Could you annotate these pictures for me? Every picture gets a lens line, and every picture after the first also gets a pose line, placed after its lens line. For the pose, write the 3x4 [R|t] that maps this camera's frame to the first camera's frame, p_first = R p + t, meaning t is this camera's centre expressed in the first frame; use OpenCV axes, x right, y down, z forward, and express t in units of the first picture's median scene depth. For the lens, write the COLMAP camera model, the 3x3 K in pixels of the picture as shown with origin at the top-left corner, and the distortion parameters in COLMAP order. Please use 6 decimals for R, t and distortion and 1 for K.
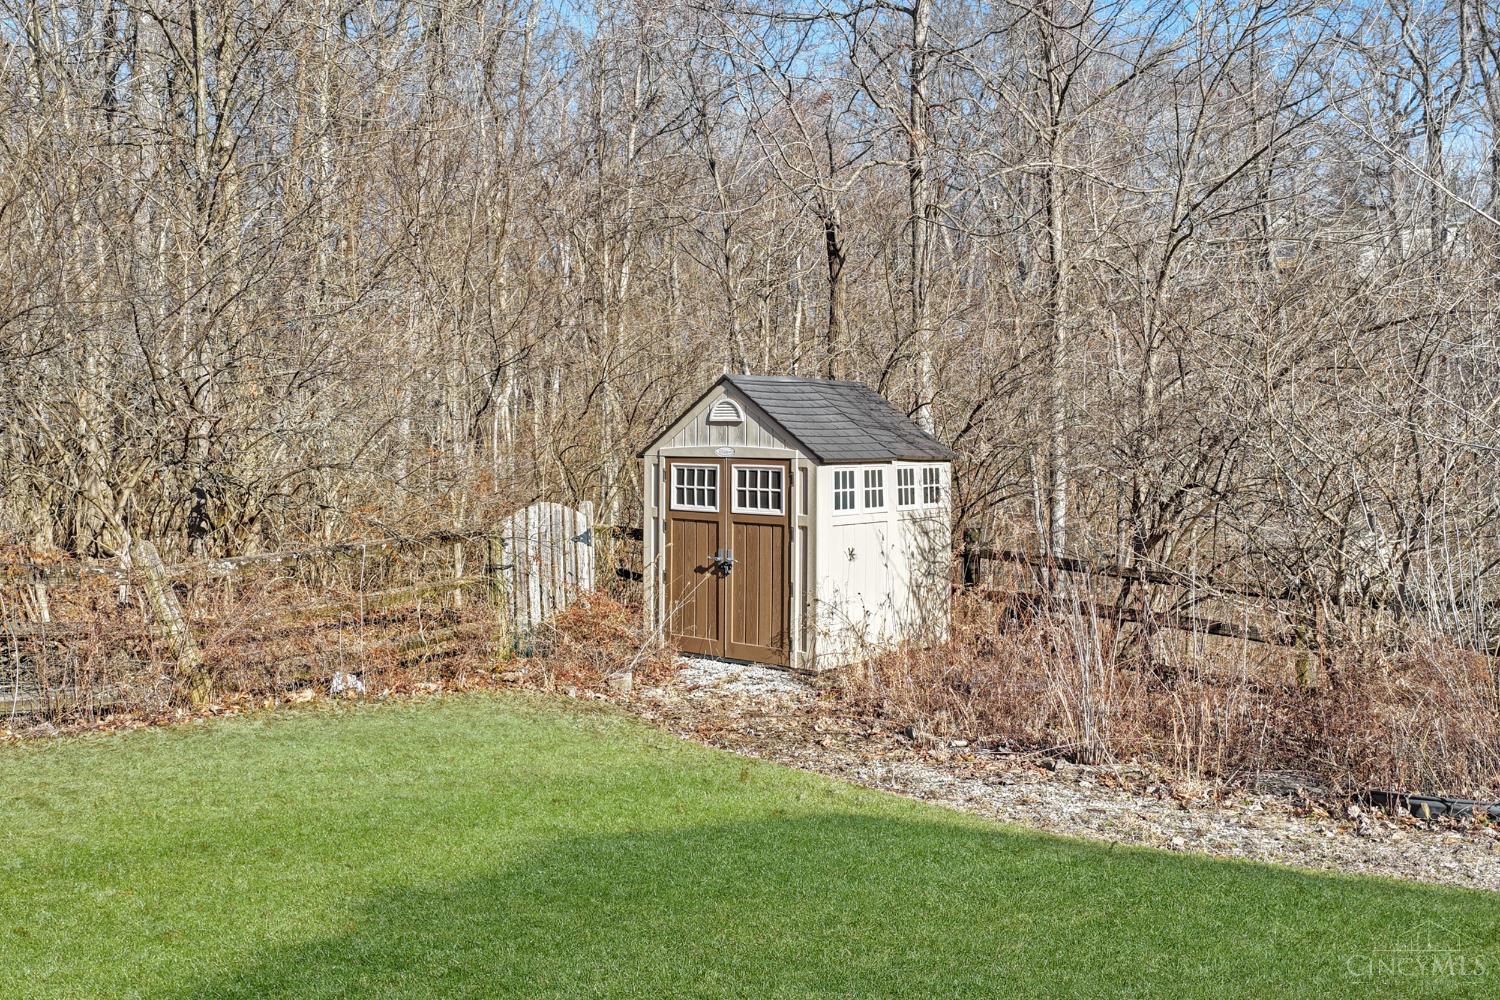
lens RADIAL K [[1223.4, 0, 750.4], [0, 1223.4, 501.2], [0, 0, 1]] dist [-0.021713, 0.032605]
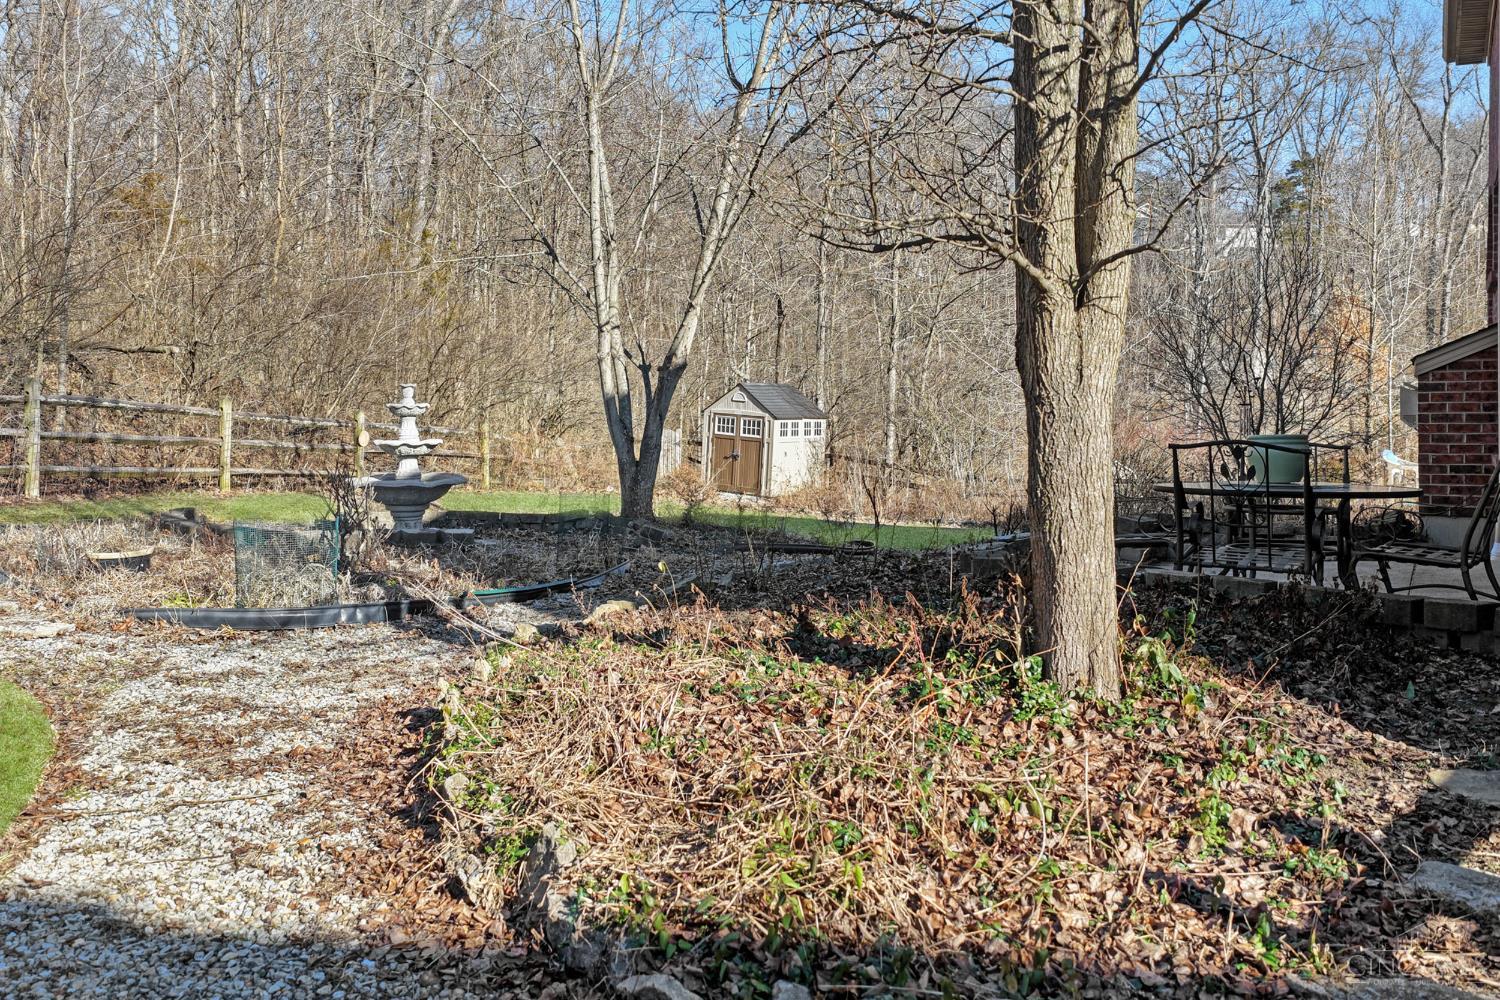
lens RADIAL K [[1223.4, 0, 750.5], [0, 1223.4, 498.9], [0, 0, 1]] dist [-0.021713, 0.032605]
pose [[0.996907, 0.038260, 0.068654, -0.164902], [-0.042468, 0.997239, 0.060923, -0.016716], [-0.066133, -0.063650, 0.995779, -1.580069]]
